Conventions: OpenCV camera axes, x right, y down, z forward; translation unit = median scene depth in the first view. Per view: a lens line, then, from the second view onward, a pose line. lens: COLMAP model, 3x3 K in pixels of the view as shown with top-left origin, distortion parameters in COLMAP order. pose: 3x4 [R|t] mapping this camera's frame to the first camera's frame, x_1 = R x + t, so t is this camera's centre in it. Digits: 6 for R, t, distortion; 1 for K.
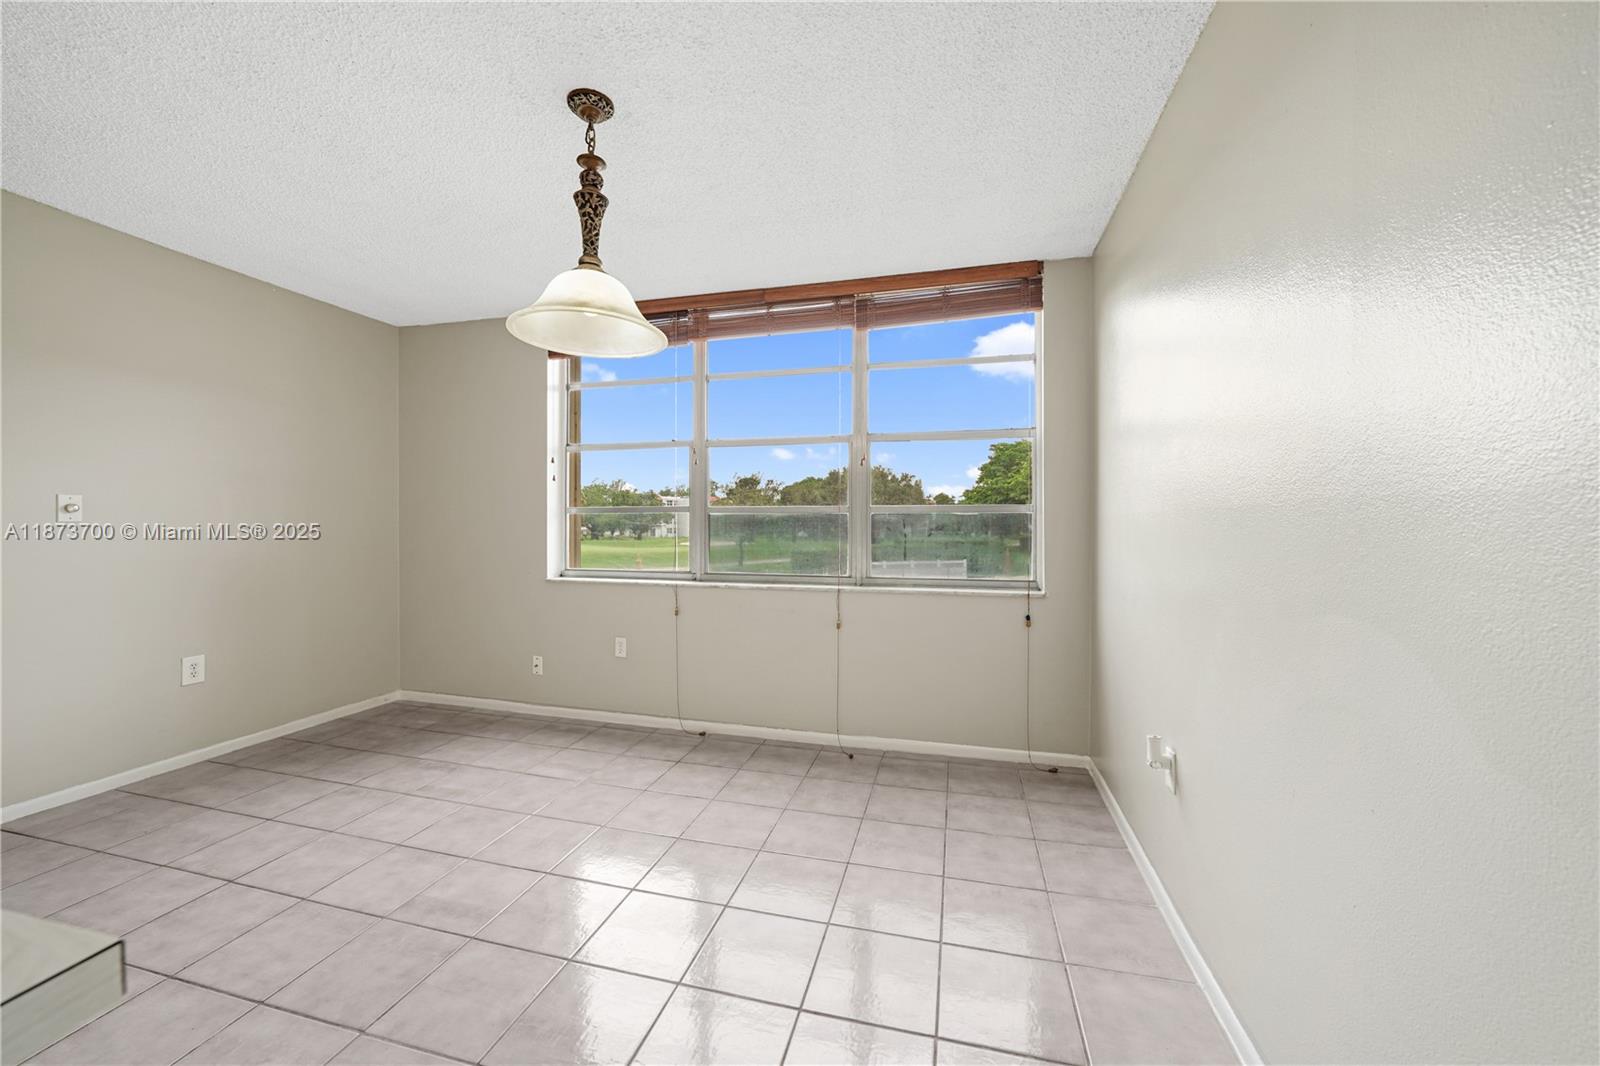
lens RADIAL K [[598.2, 0, 812.8], [0, 598.2, 527.6], [0, 0, 1]] dist [-0.015210, 0.006064]
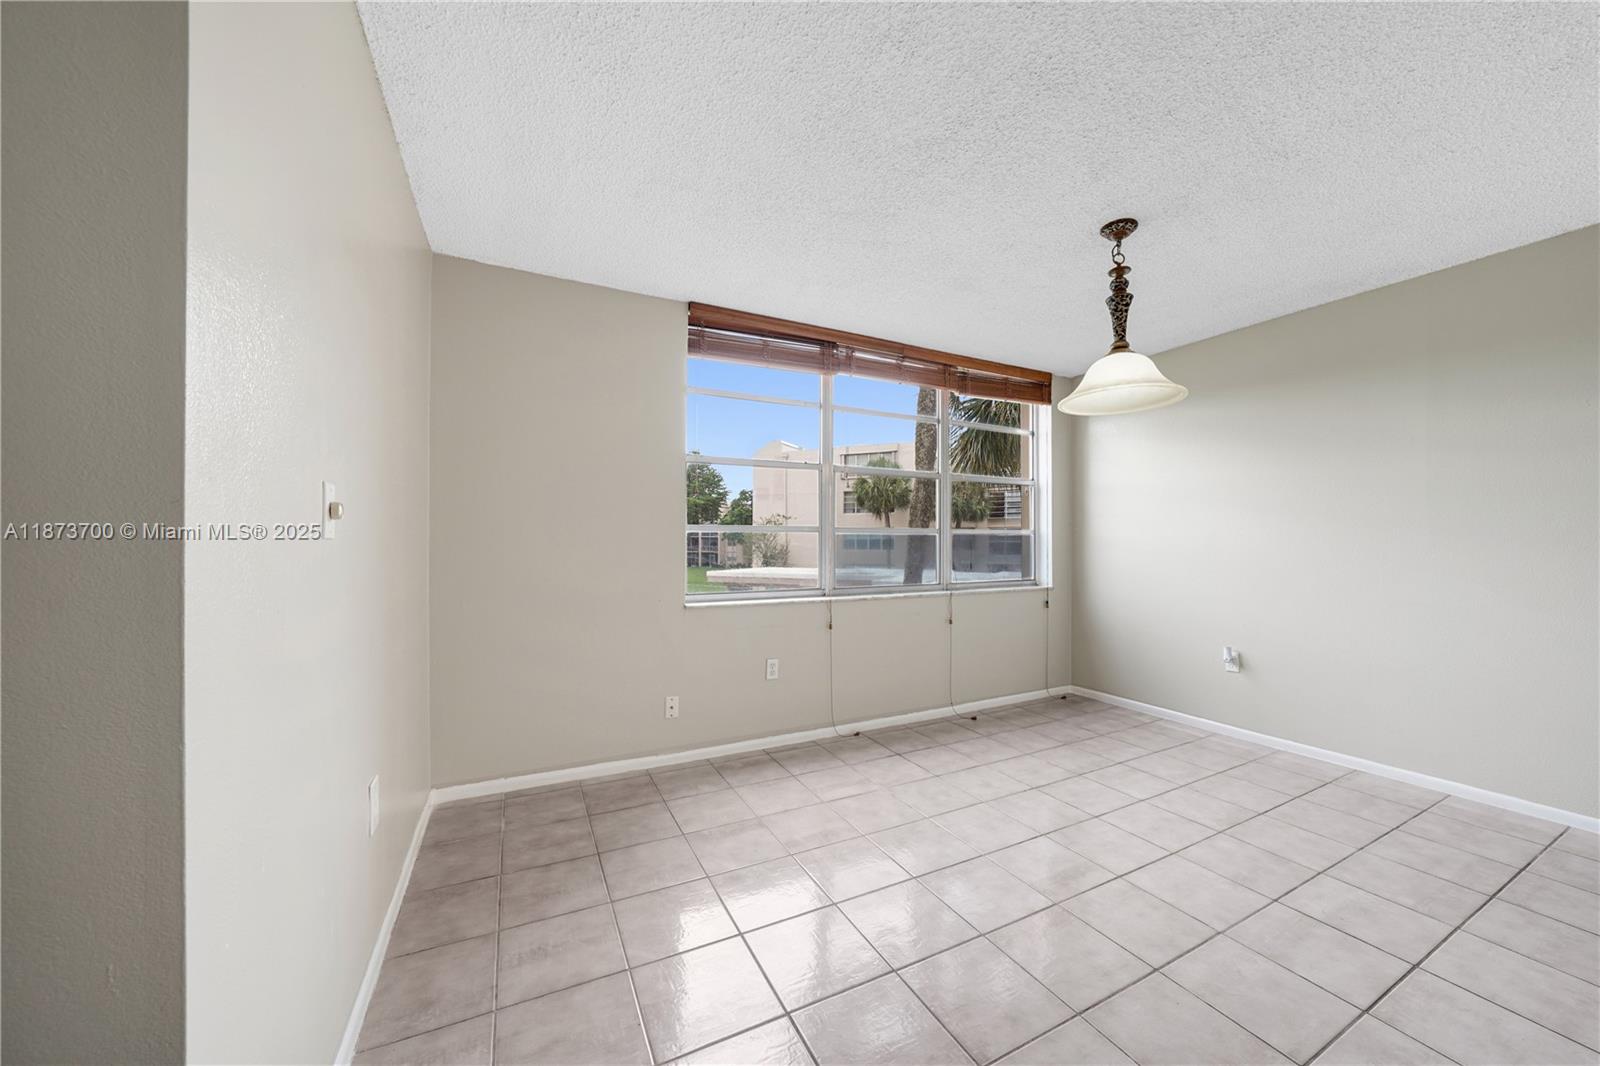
lens RADIAL K [[562.4, 0, 803.9], [0, 562.4, 545.9], [0, 0, 1]] dist [-0.021369, 0.006233]
pose [[0.745216, -0.003505, 0.666814, -1.031136], [0.006565, 0.999976, -0.002081, 0.001883], [-0.666791, 0.005928, 0.745222, 0.323156]]
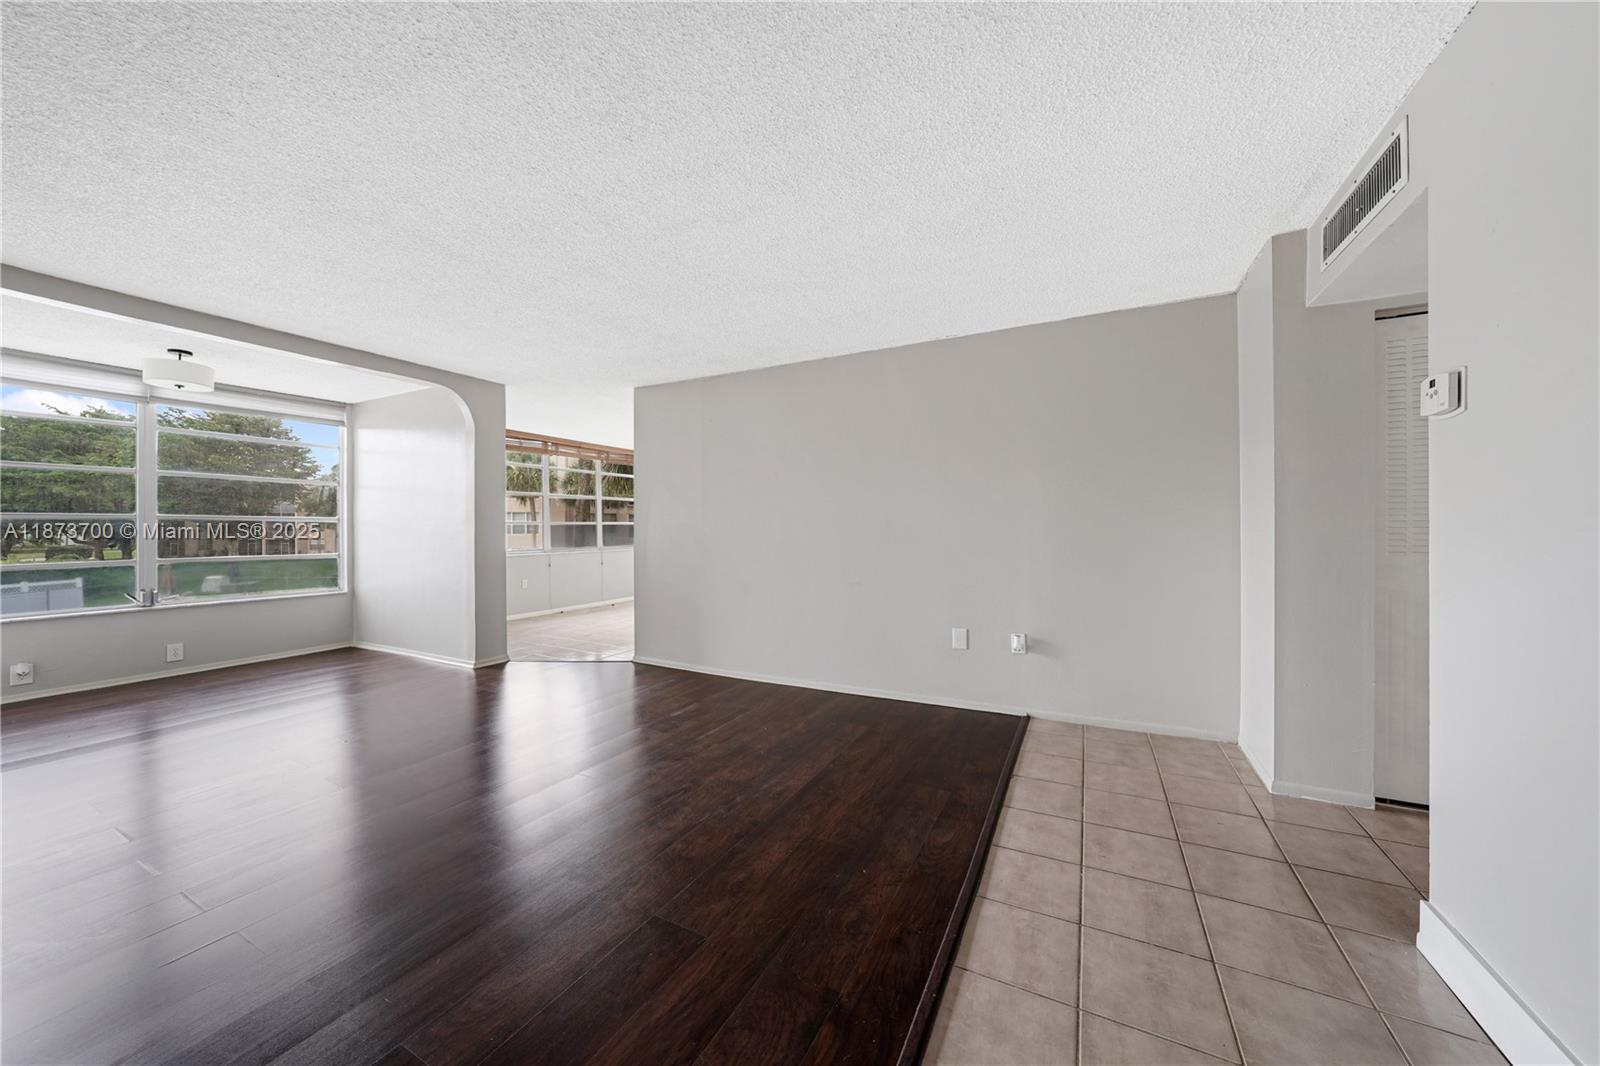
lens RADIAL K [[562.4, 0, 801.0], [0, 562.4, 521.0], [0, 0, 1]] dist [-0.001254, -0.000125]
pose [[0.227042, 0.007509, 0.973856, -2.487636], [0.012171, 0.999870, -0.010548, -0.003687], [-0.973809, 0.014248, 0.226921, -0.582500]]
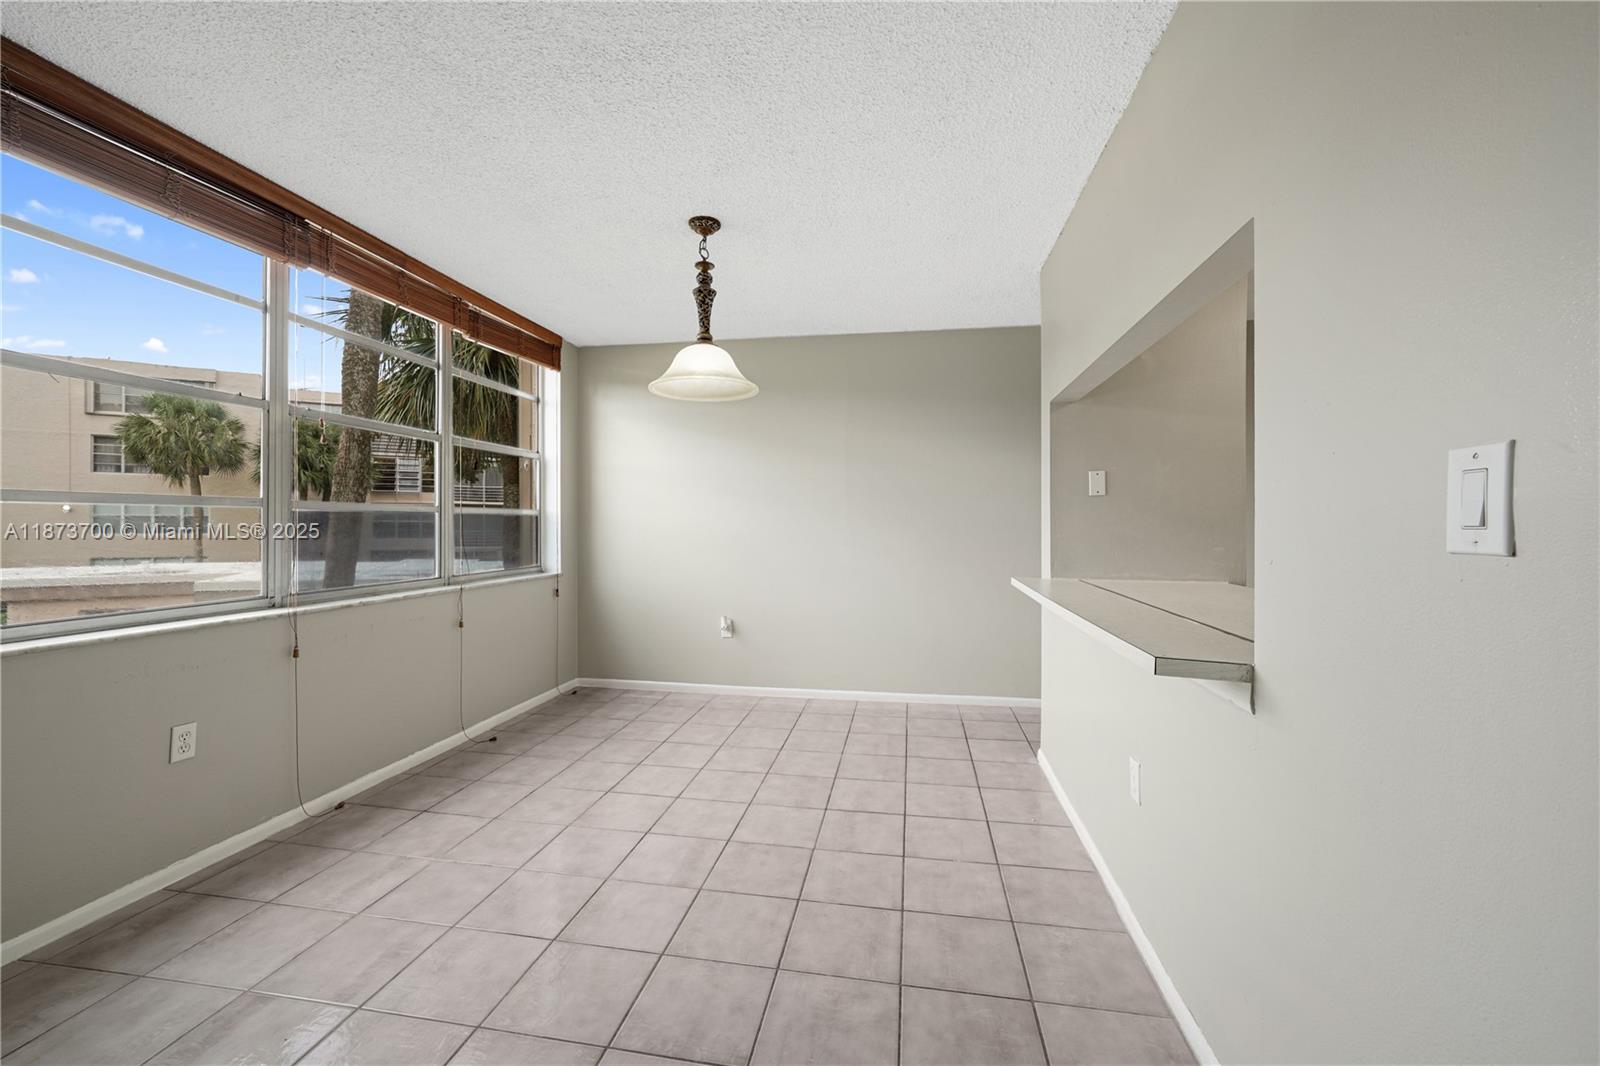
lens RADIAL K [[639.3, 0, 795.0], [0, 639.3, 525.2], [0, 0, 1]] dist [-0.008979, 0.006458]
pose [[-0.081367, -0.002010, 0.996682, -1.118367], [0.006826, 0.999973, 0.002574, -0.002809], [-0.996661, 0.007013, -0.081351, 0.542908]]
